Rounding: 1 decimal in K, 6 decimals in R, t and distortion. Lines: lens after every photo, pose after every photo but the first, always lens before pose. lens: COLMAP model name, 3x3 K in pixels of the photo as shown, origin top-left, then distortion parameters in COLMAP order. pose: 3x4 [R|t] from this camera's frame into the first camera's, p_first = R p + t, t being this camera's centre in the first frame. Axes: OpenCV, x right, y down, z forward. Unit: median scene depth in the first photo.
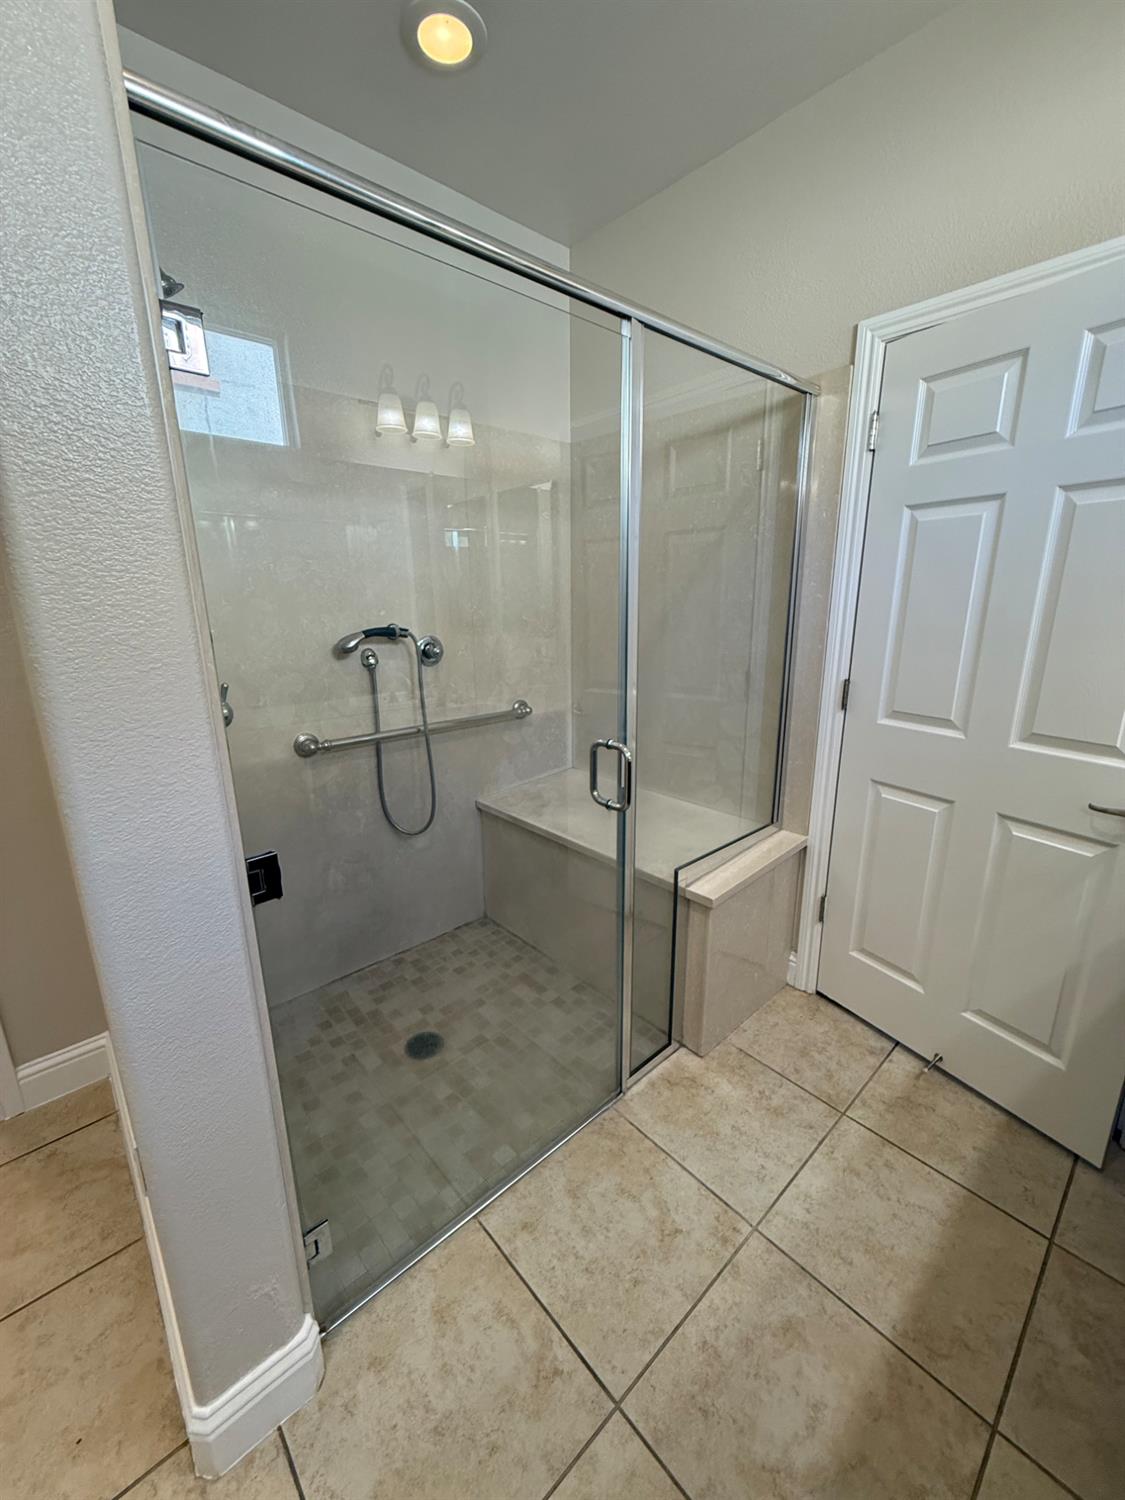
lens RADIAL K [[596.8, 0, 563.0], [0, 596.8, 750.2], [0, 0, 1]] dist [-0.001134, -0.000829]
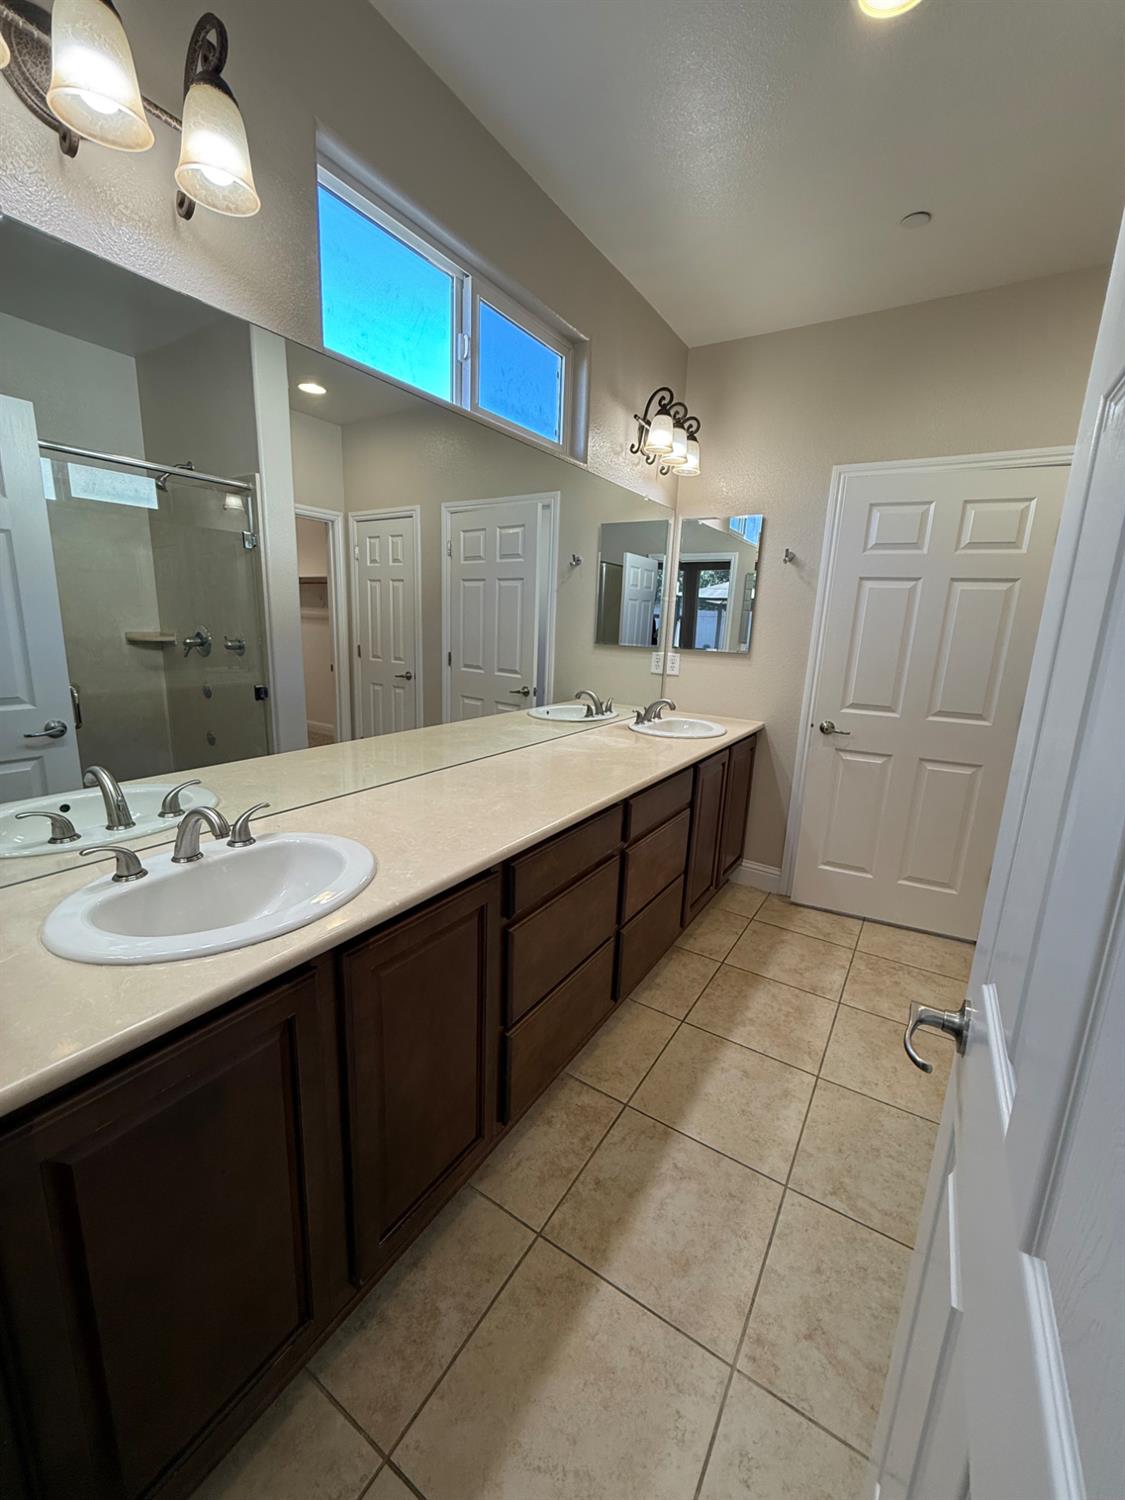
lens RADIAL K [[596.8, 0, 562.5], [0, 596.8, 748.5], [0, 0, 1]] dist [-0.001134, -0.000829]
pose [[-0.962503, 0.028289, -0.269791, 0.832239], [-0.096786, 0.893279, 0.438959, -0.370864], [0.253417, 0.448611, -0.857046, 1.387542]]
